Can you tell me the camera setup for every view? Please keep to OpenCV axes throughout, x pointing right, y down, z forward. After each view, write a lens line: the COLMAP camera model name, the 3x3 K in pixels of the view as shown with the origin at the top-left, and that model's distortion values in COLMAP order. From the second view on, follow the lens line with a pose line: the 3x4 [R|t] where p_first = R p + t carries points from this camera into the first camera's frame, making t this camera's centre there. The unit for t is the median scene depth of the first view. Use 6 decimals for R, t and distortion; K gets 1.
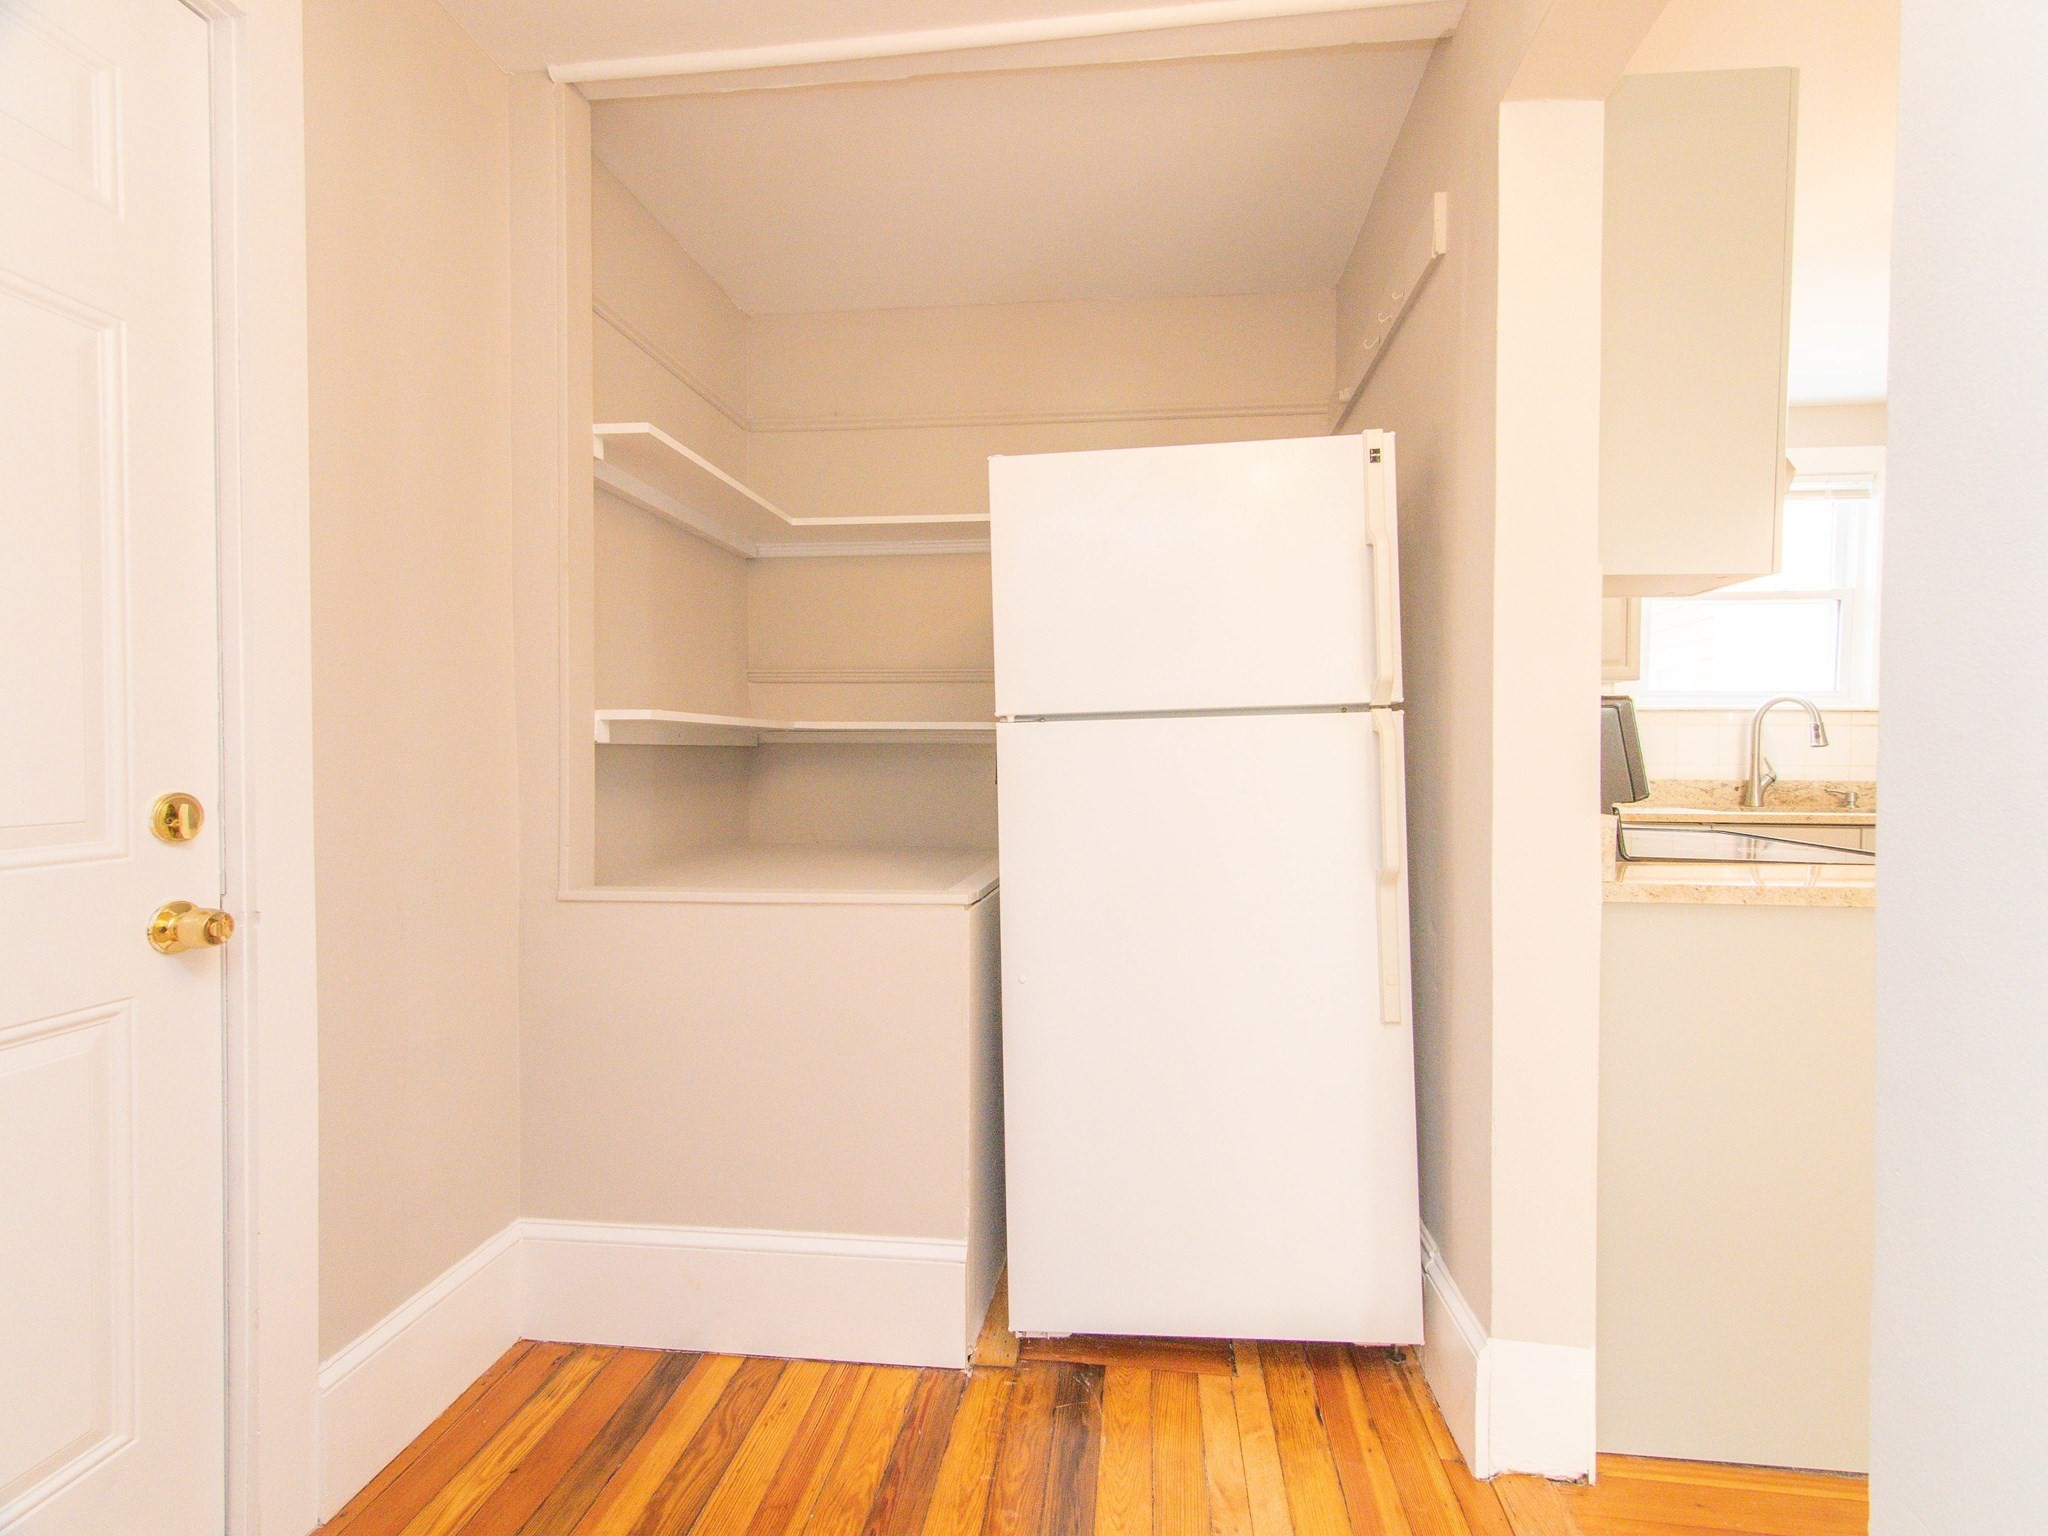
lens RADIAL K [[948.7, 0, 1019.5], [0, 948.7, 768.1], [0, 0, 1]] dist [0.024319, -0.008693]
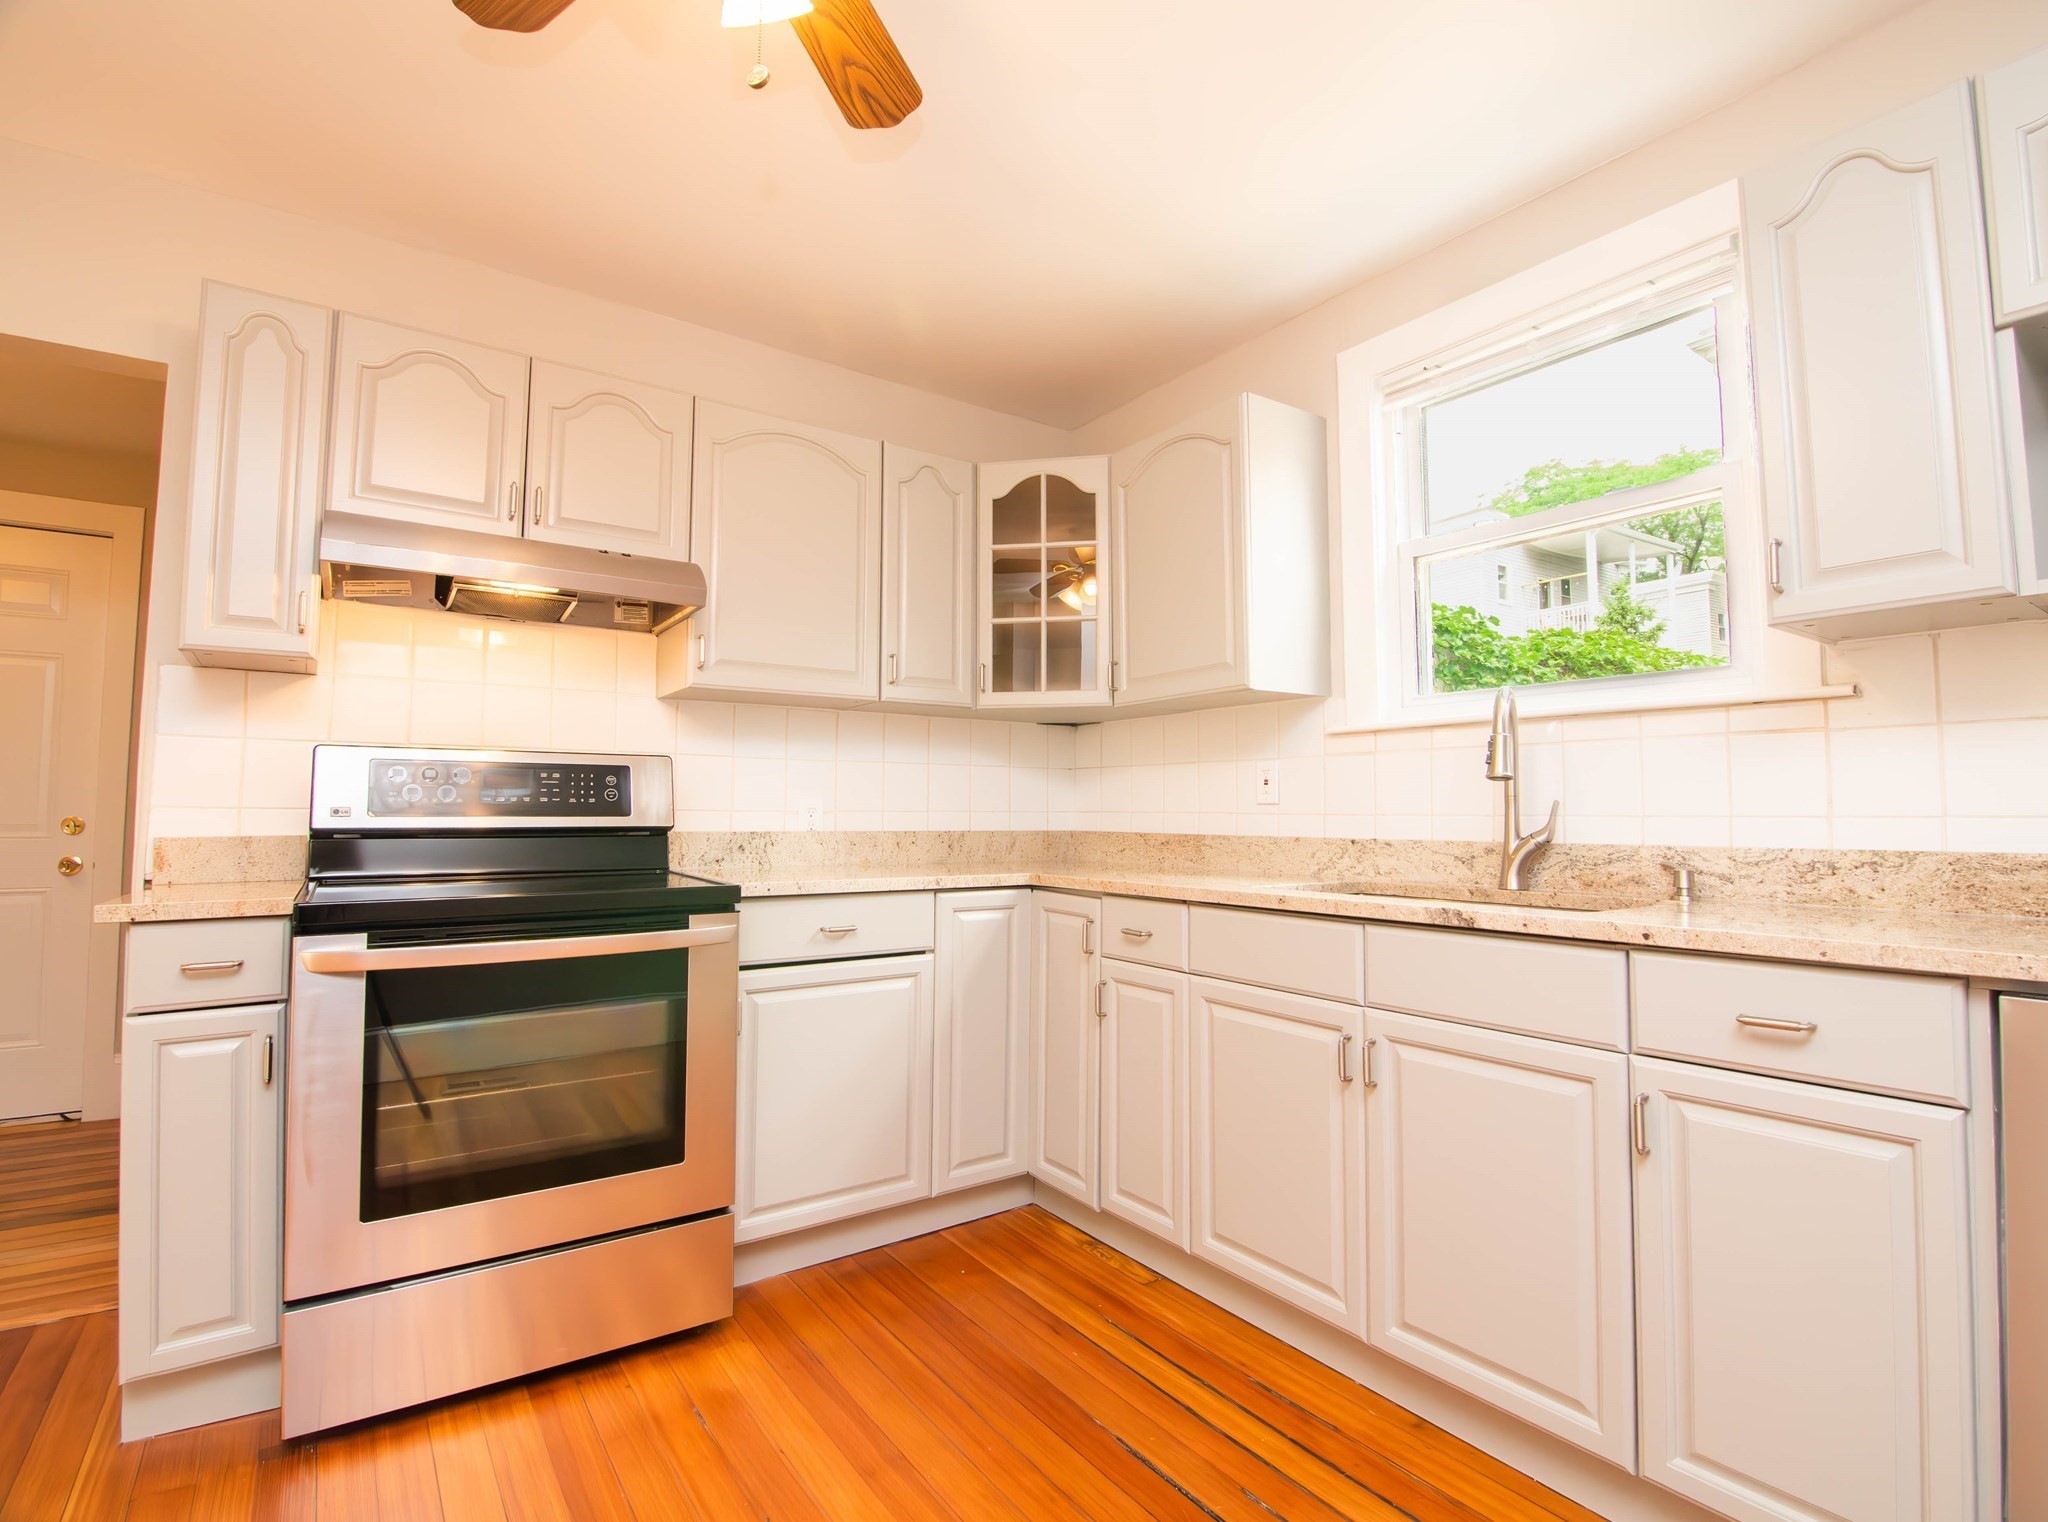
lens RADIAL K [[988.2, 0, 1030.0], [0, 988.2, 755.1], [0, 0, 1]] dist [-0.021322, -0.001962]
pose [[0.656022, -0.048822, -0.753161, 1.019153], [-0.012905, 0.997034, -0.075871, 0.008908], [0.754632, 0.059492, 0.653446, 0.410959]]
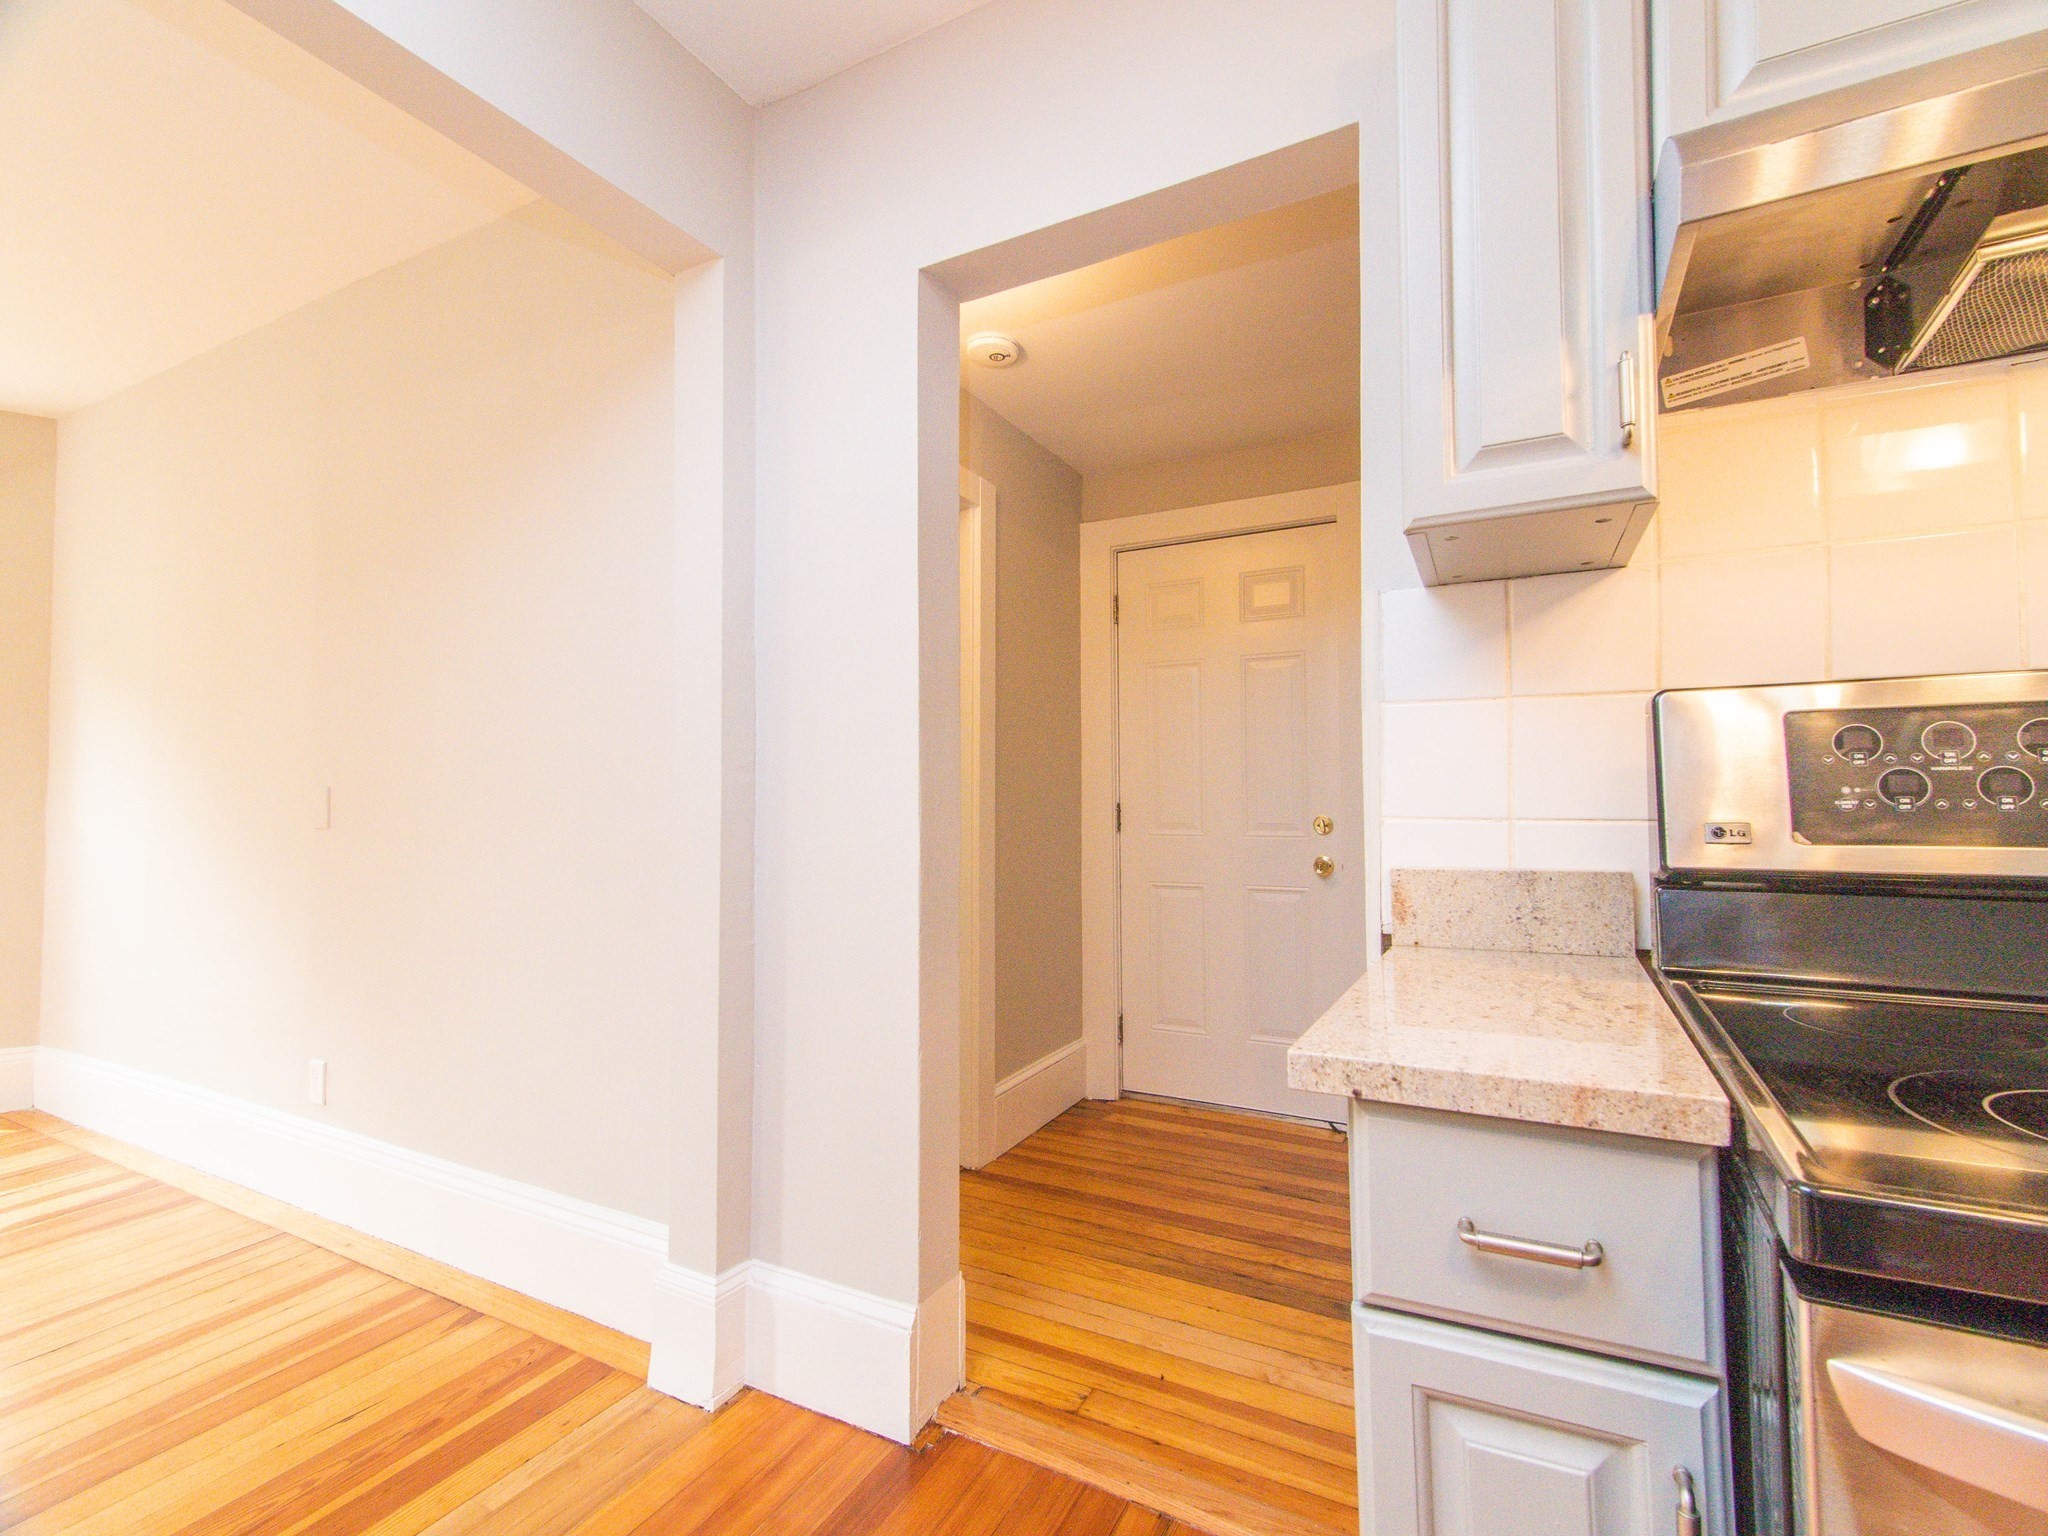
lens RADIAL K [[929.7, 0, 1043.4], [0, 929.7, 769.1], [0, 0, 1]] dist [0.022314, -0.008421]
pose [[-0.370536, -0.034441, -0.928179, 0.617132], [-0.014733, 0.999404, -0.031203, -0.002683], [0.928701, 0.002113, -0.370823, 0.406173]]
